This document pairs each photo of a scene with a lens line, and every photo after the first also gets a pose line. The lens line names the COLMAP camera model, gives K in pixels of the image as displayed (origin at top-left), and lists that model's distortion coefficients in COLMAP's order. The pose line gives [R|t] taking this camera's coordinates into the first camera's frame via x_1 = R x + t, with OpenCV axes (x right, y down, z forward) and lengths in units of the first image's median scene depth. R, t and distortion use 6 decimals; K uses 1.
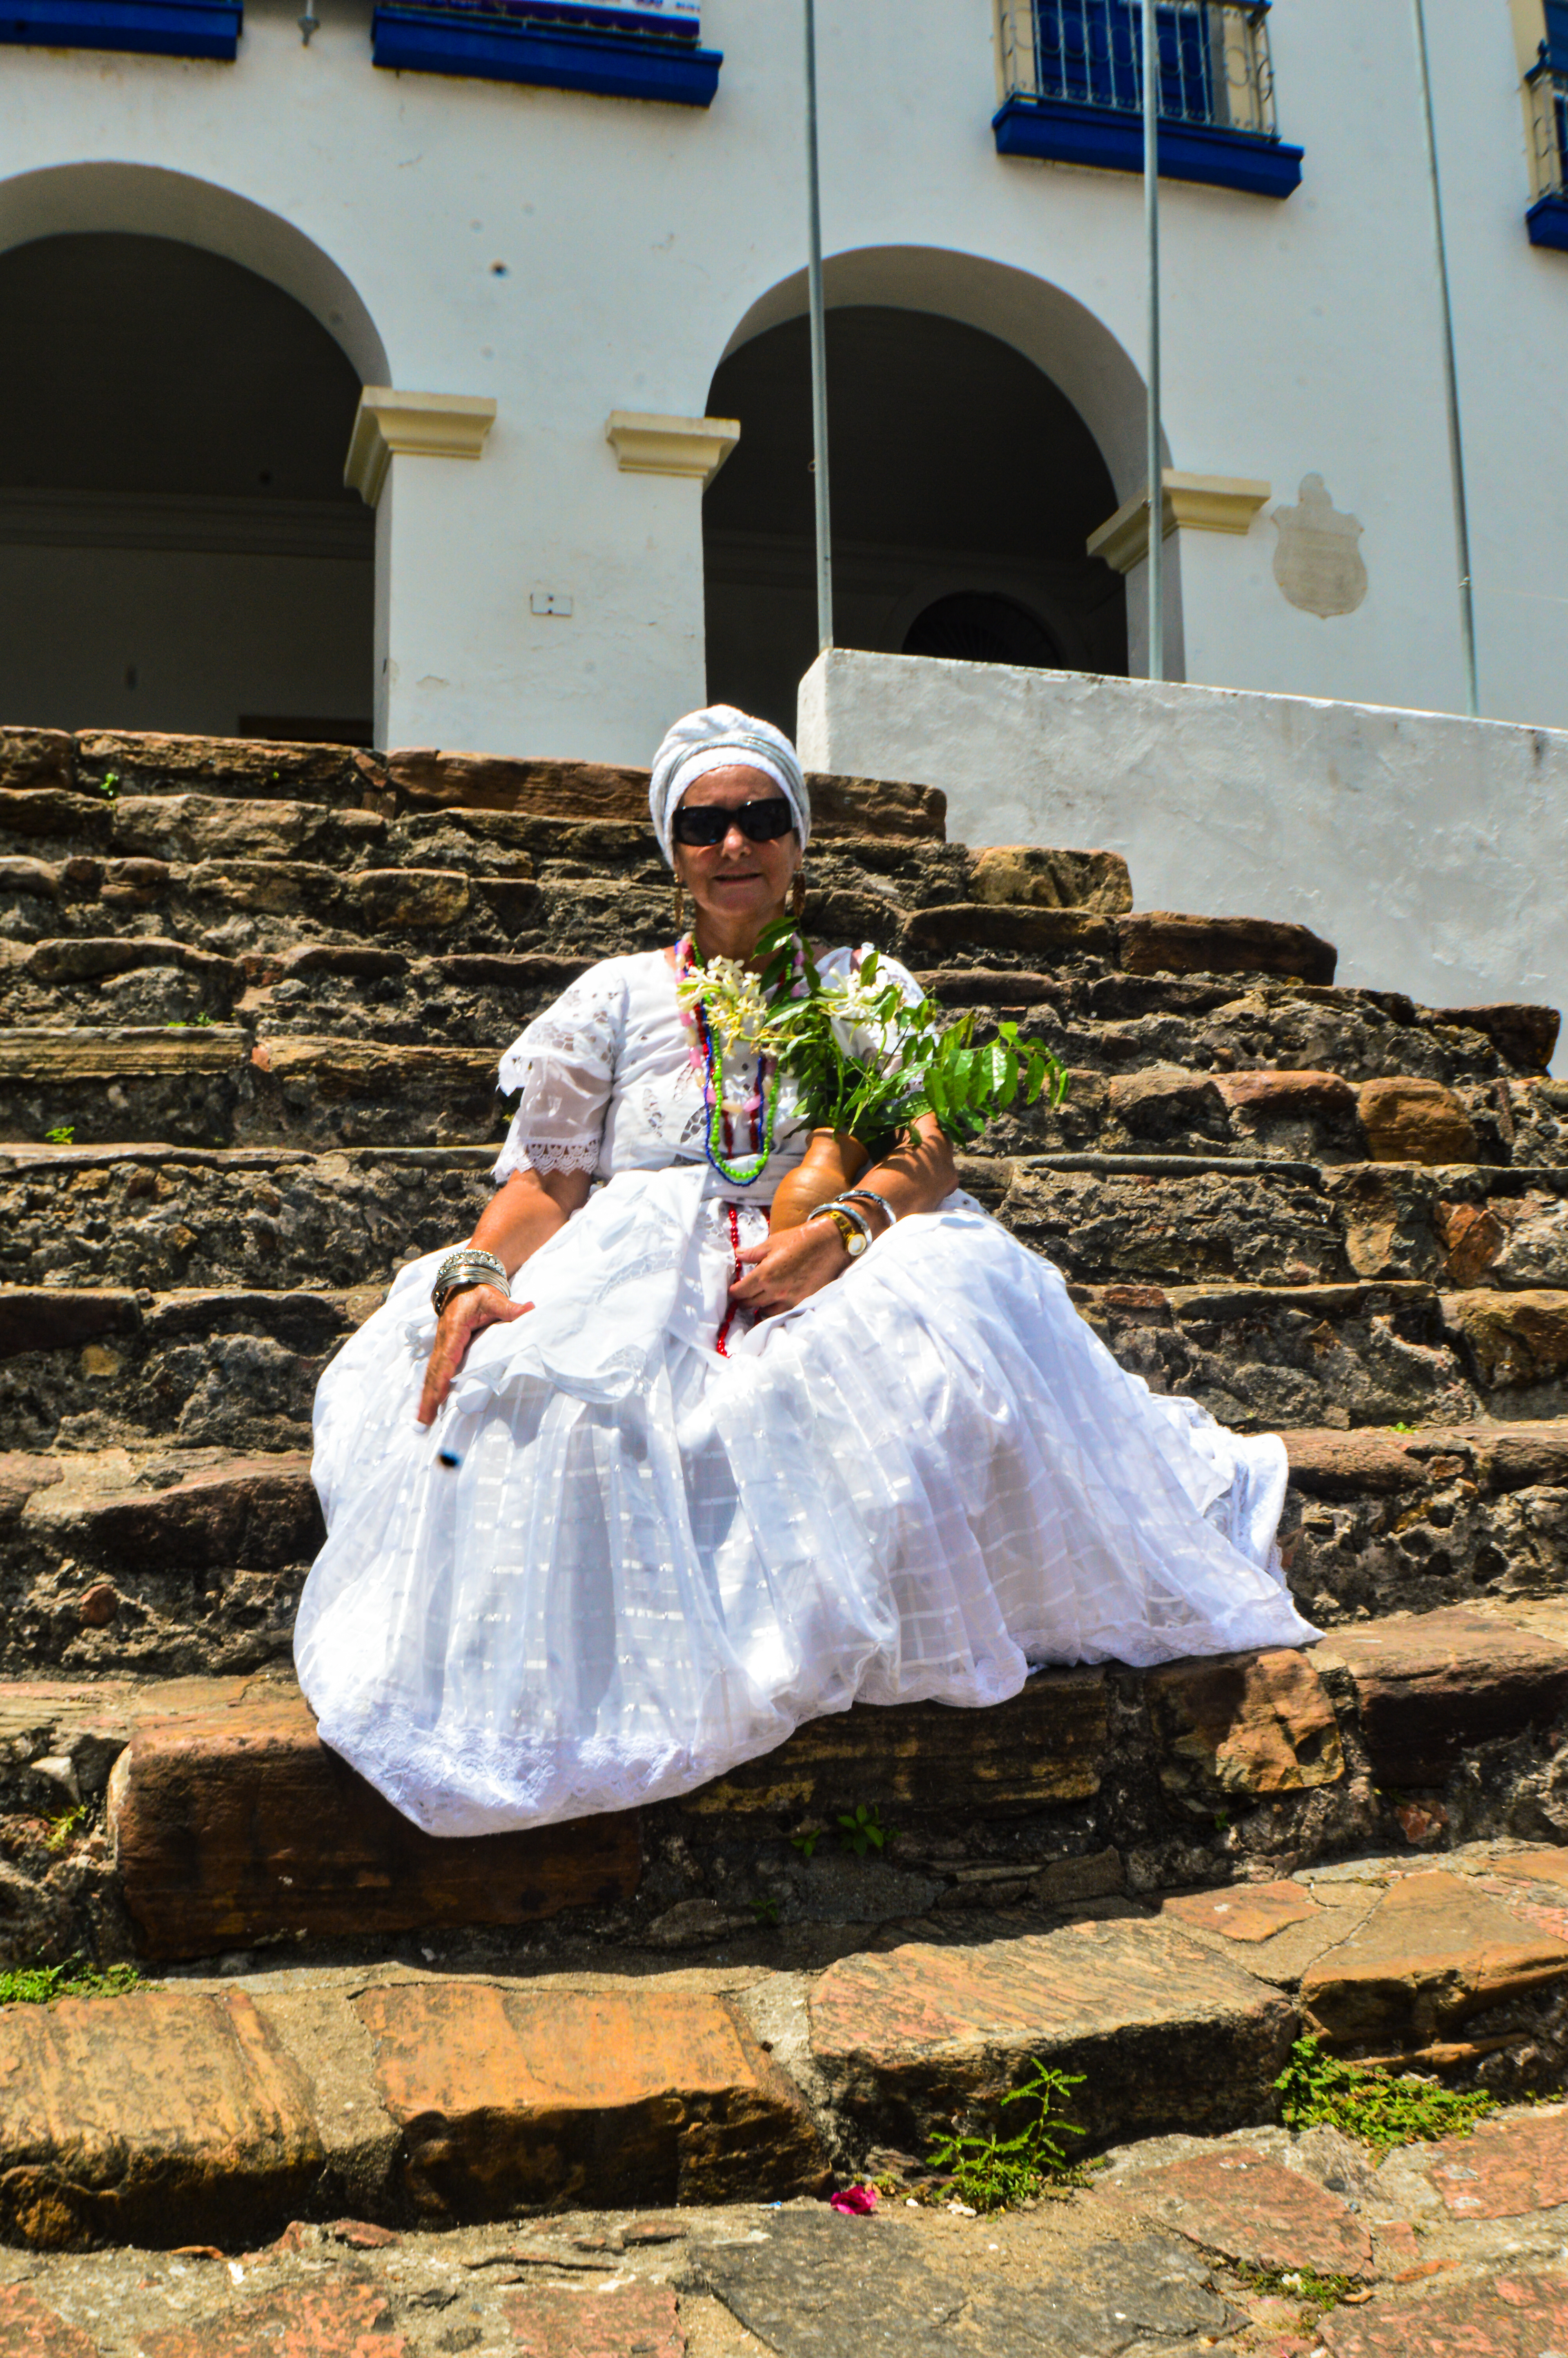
lens RADIAL K [[2258.9, 0, 830.5], [0, 2258.9, 1310.0], [0, 0, 1]] dist [-0.214980, 0.072238]
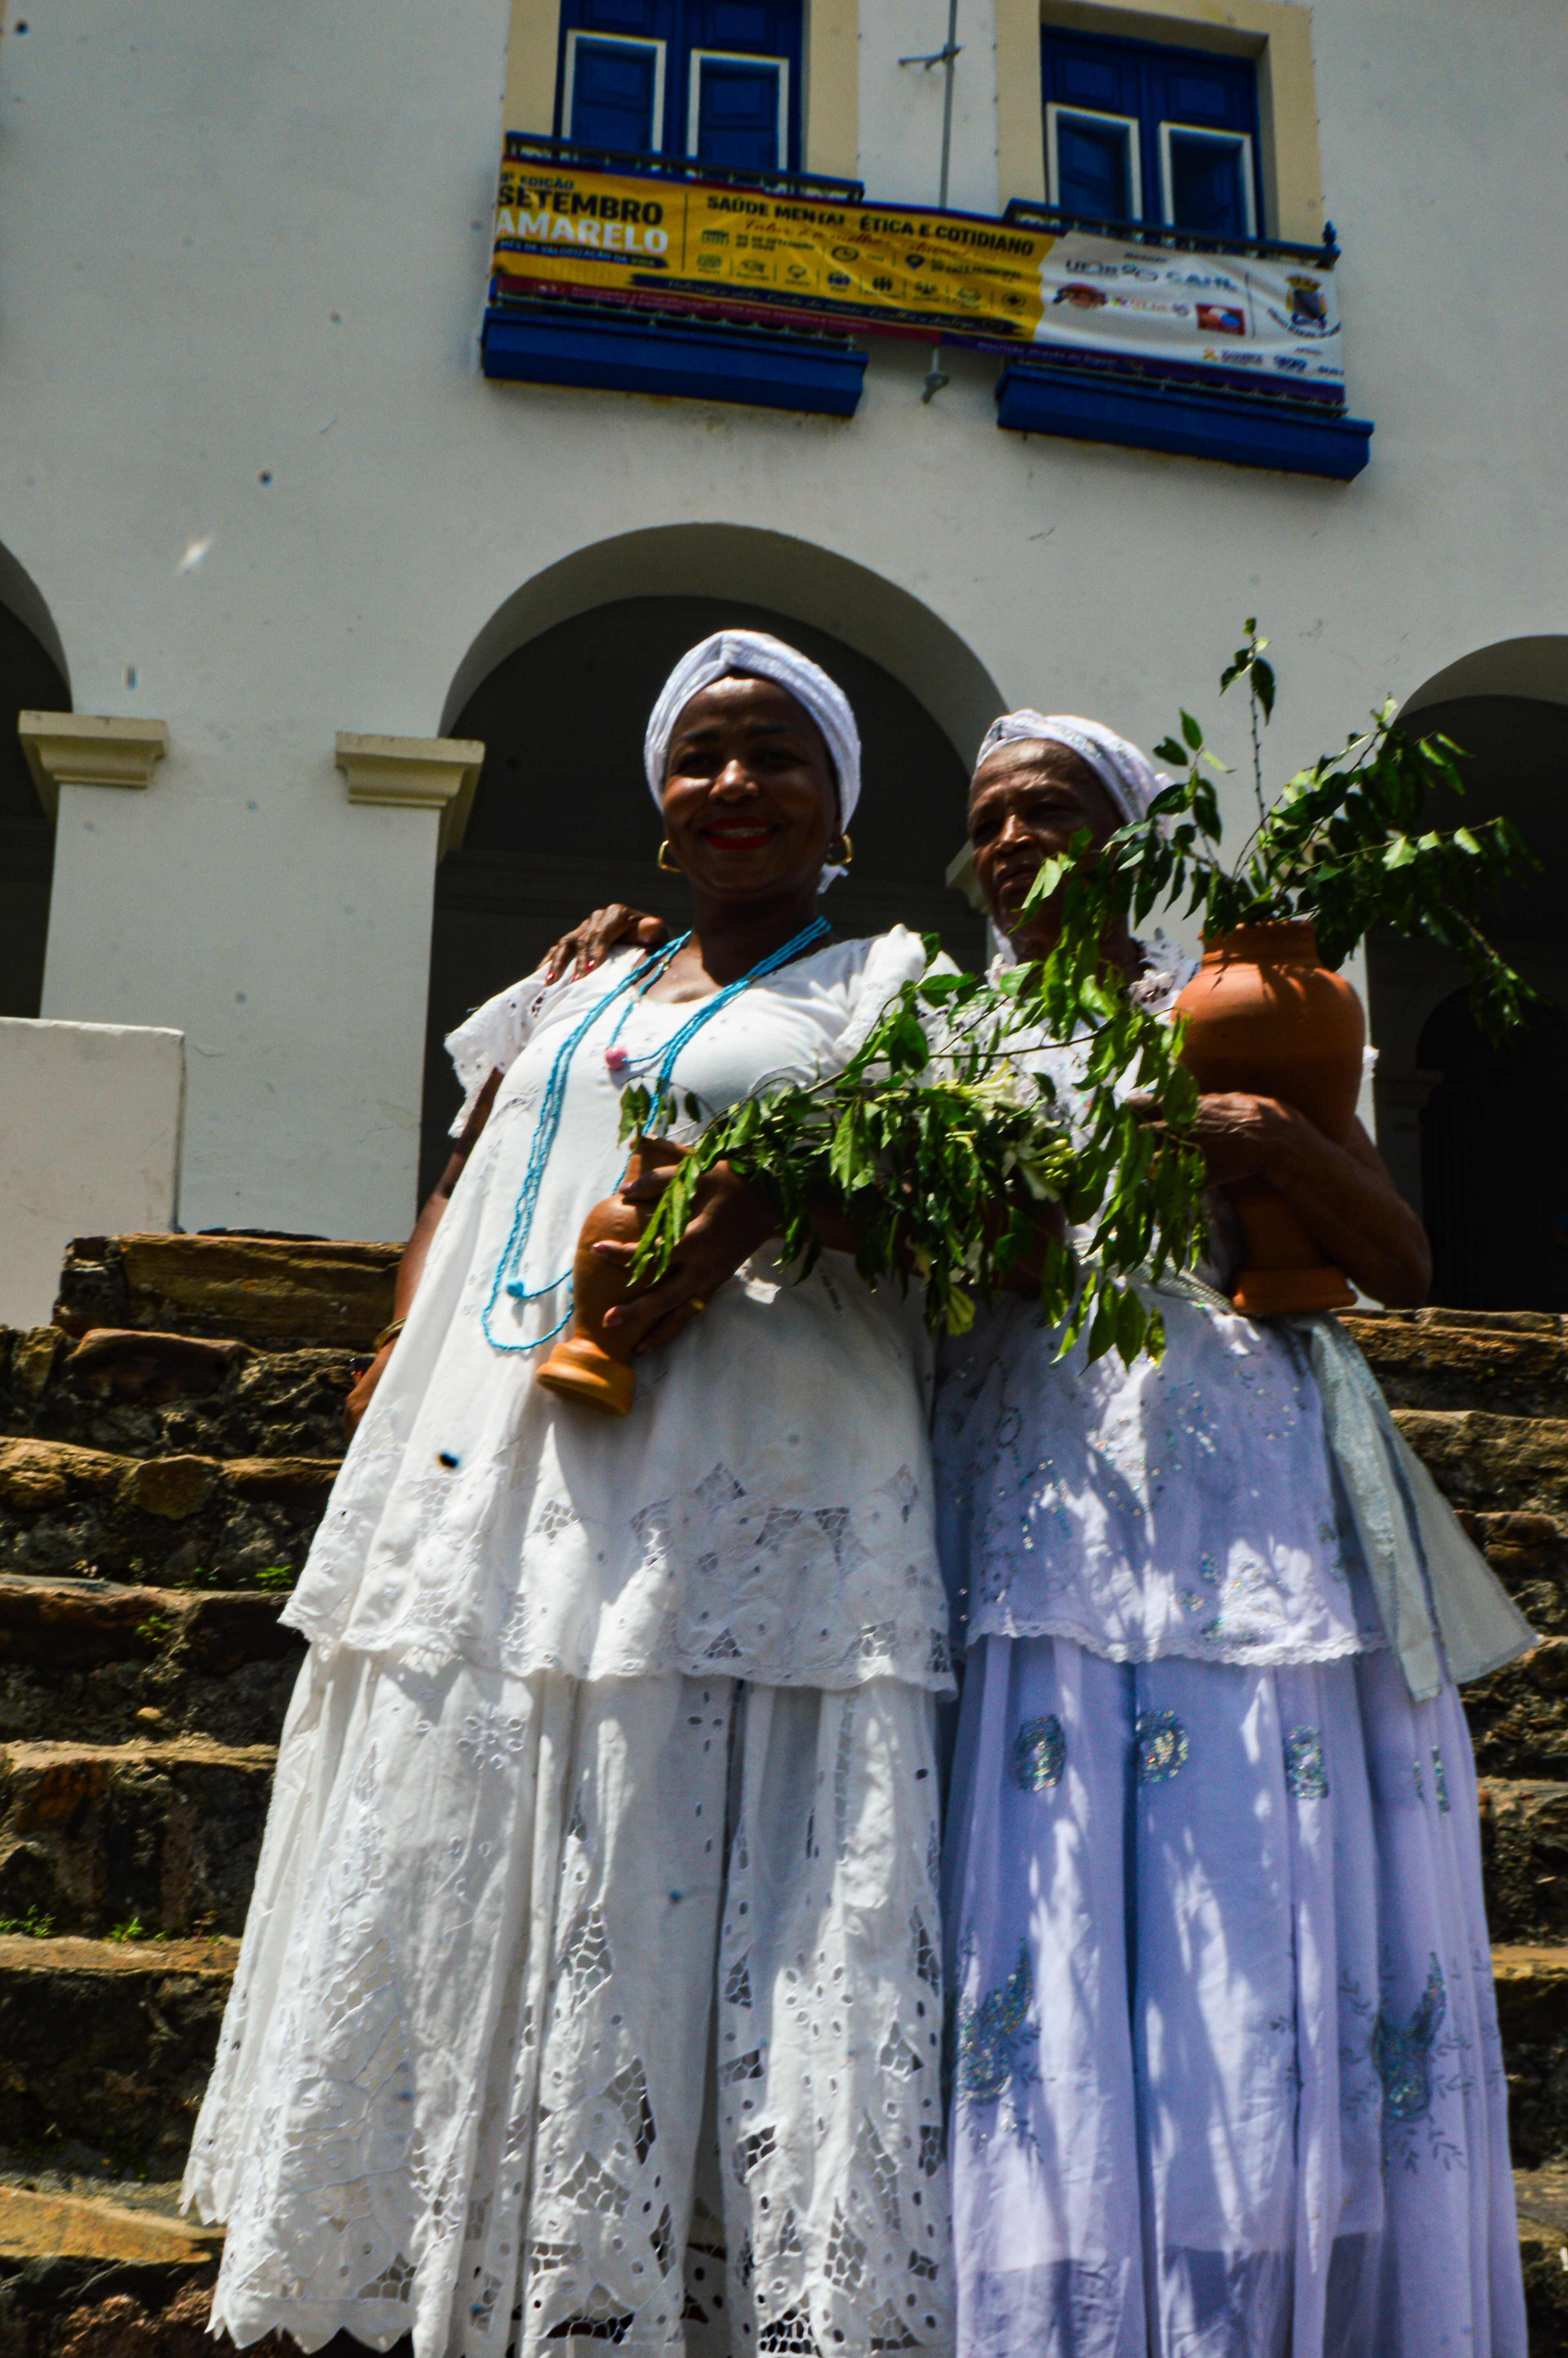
lens RADIAL K [[2525.4, 0, 809.1], [0, 2525.4, 1181.3], [0, 0, 1]] dist [-0.181918, 0.057954]
pose [[0.995083, 0.016127, -0.097726, -0.191926], [-0.036047, 0.977959, -0.205660, -0.047664], [0.092256, 0.208172, 0.973732, 0.005230]]
